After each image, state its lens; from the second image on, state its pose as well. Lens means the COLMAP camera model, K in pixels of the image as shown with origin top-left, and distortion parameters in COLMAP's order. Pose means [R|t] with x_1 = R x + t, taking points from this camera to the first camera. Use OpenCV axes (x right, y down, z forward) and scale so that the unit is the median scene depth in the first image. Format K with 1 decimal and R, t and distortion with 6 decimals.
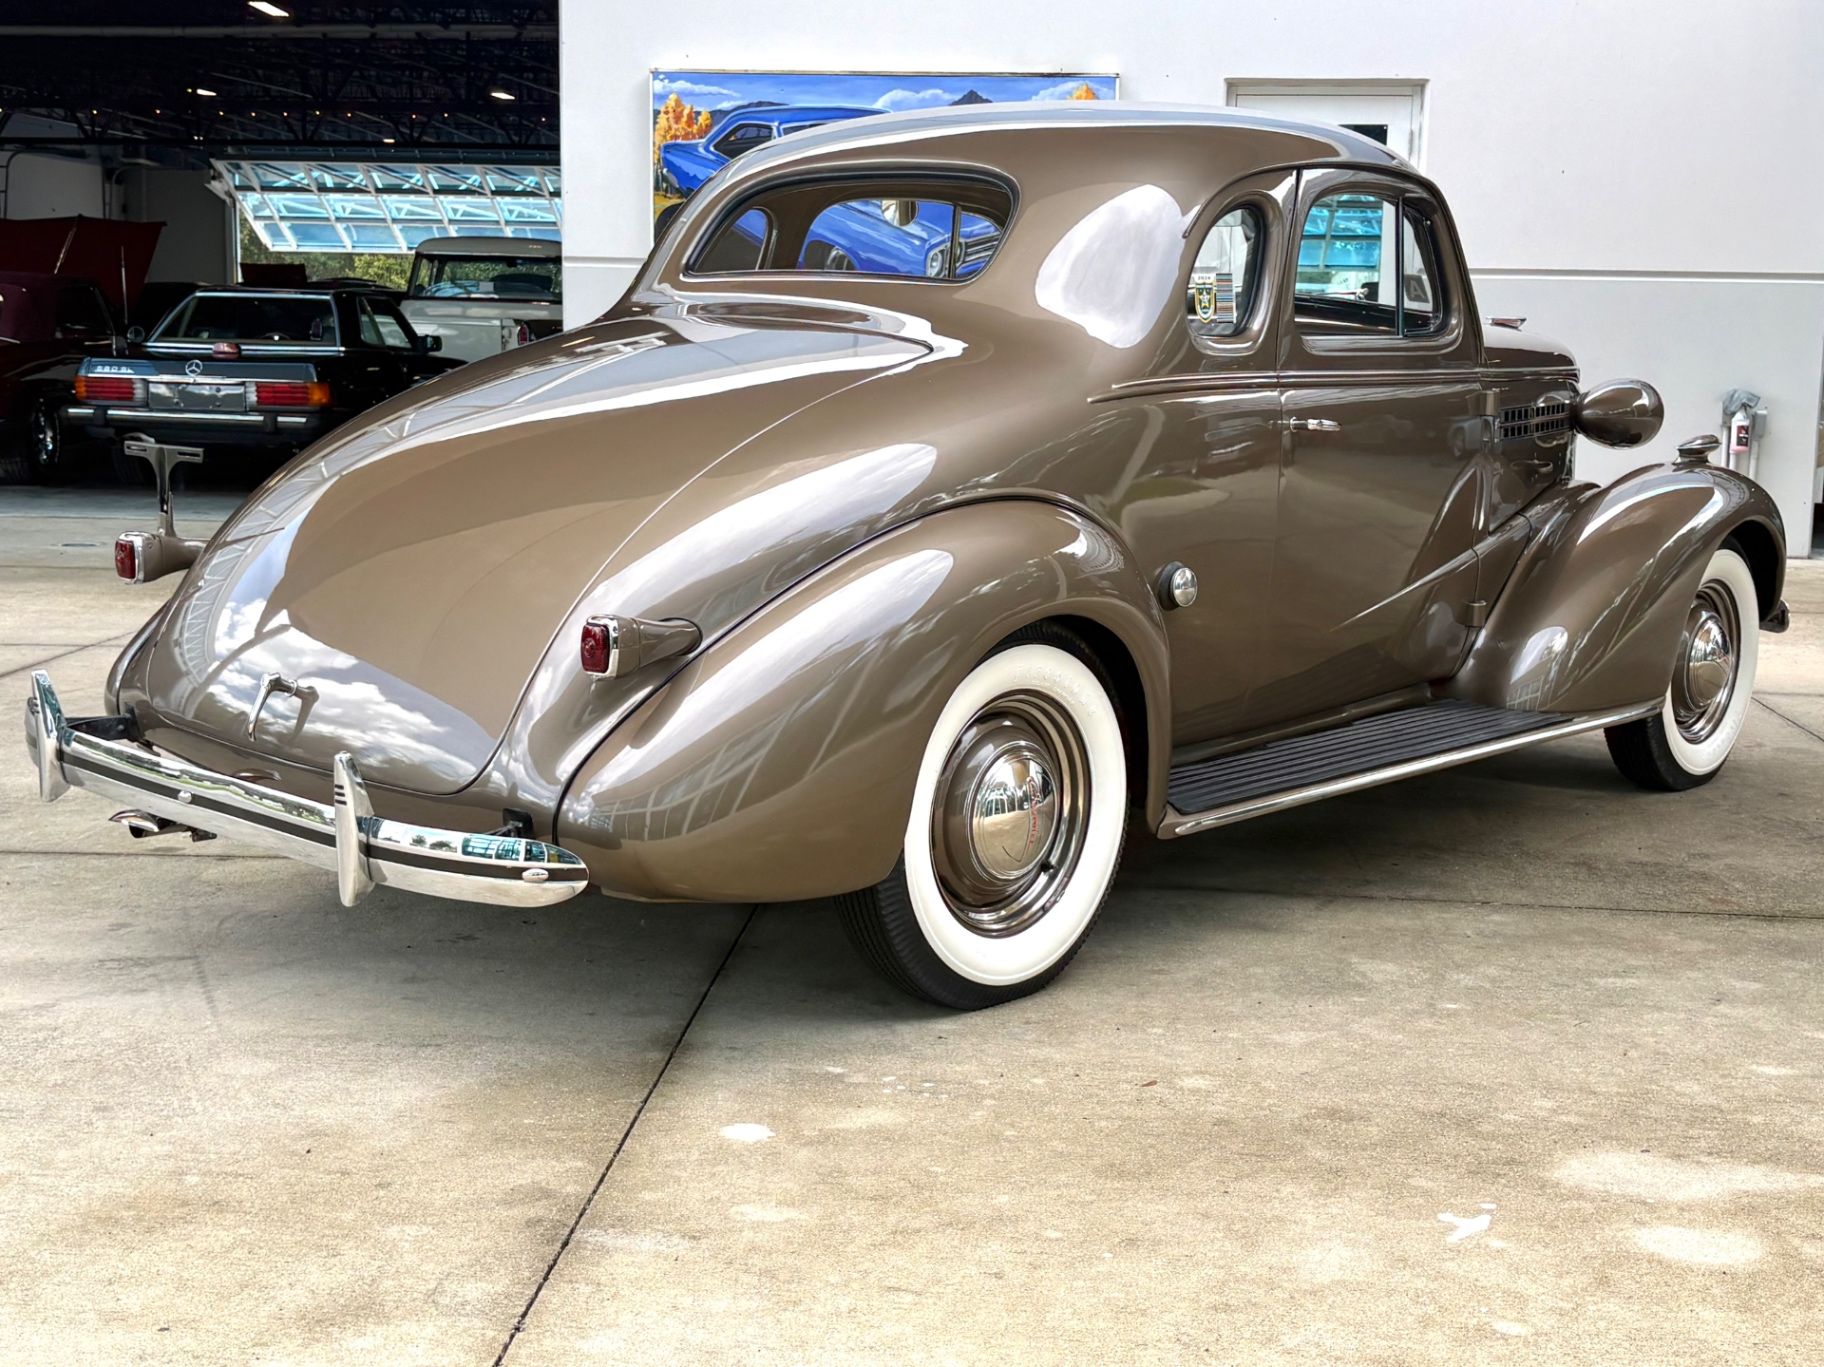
lens RADIAL K [[2424.1, 0, 890.7], [0, 2424.1, 682.8], [0, 0, 1]] dist [0.182208, -0.644978]
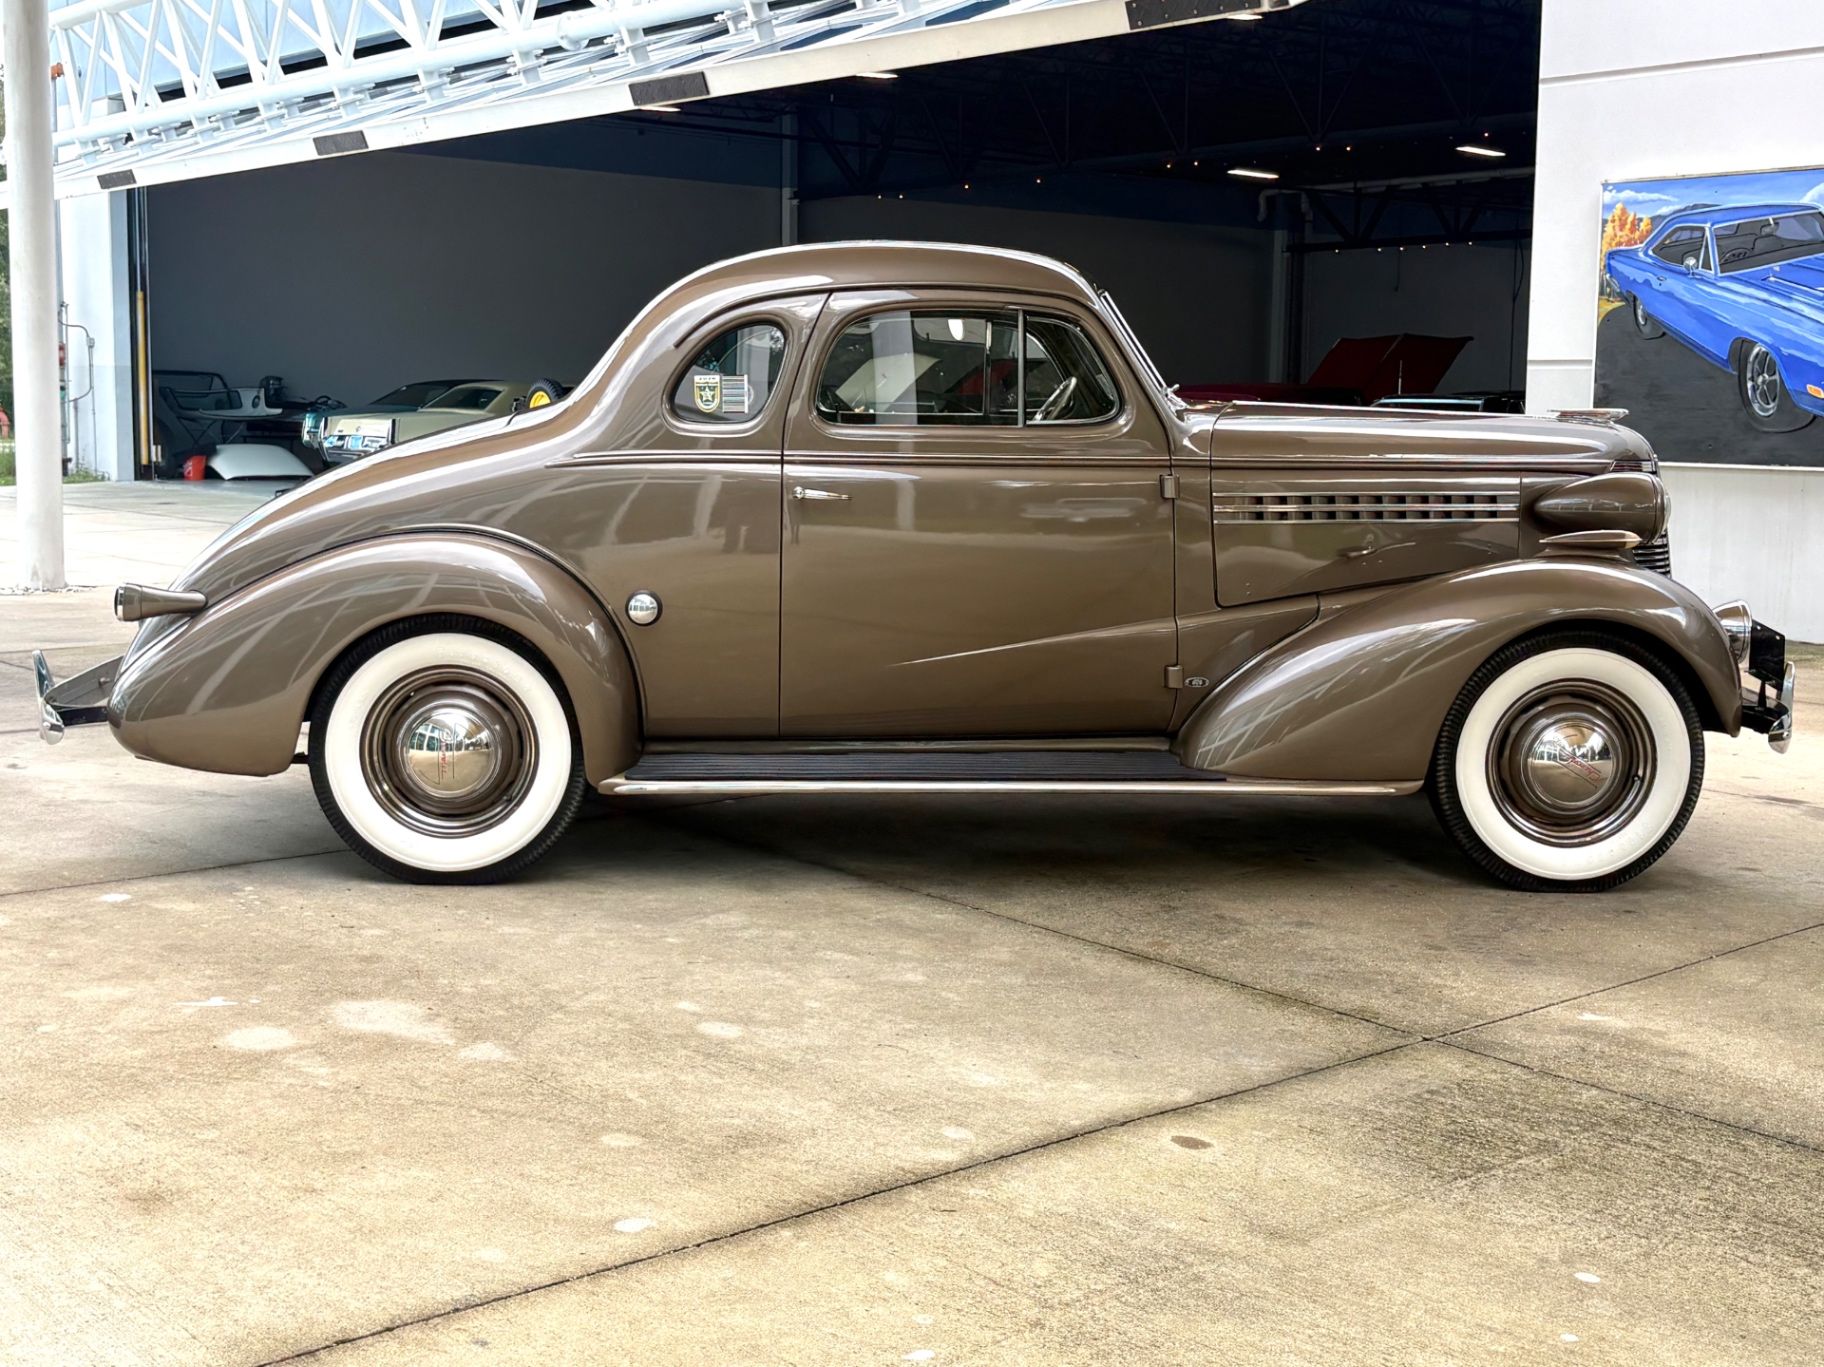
lens RADIAL K [[2424.1, 0, 890.7], [0, 2424.1, 682.8], [0, 0, 1]] dist [0.182208, -0.644978]
pose [[0.657617, 0.079554, -0.749140, 0.505943], [-0.112623, 0.993616, 0.006651, -0.009725], [0.744886, 0.079996, 0.662378, 0.092466]]
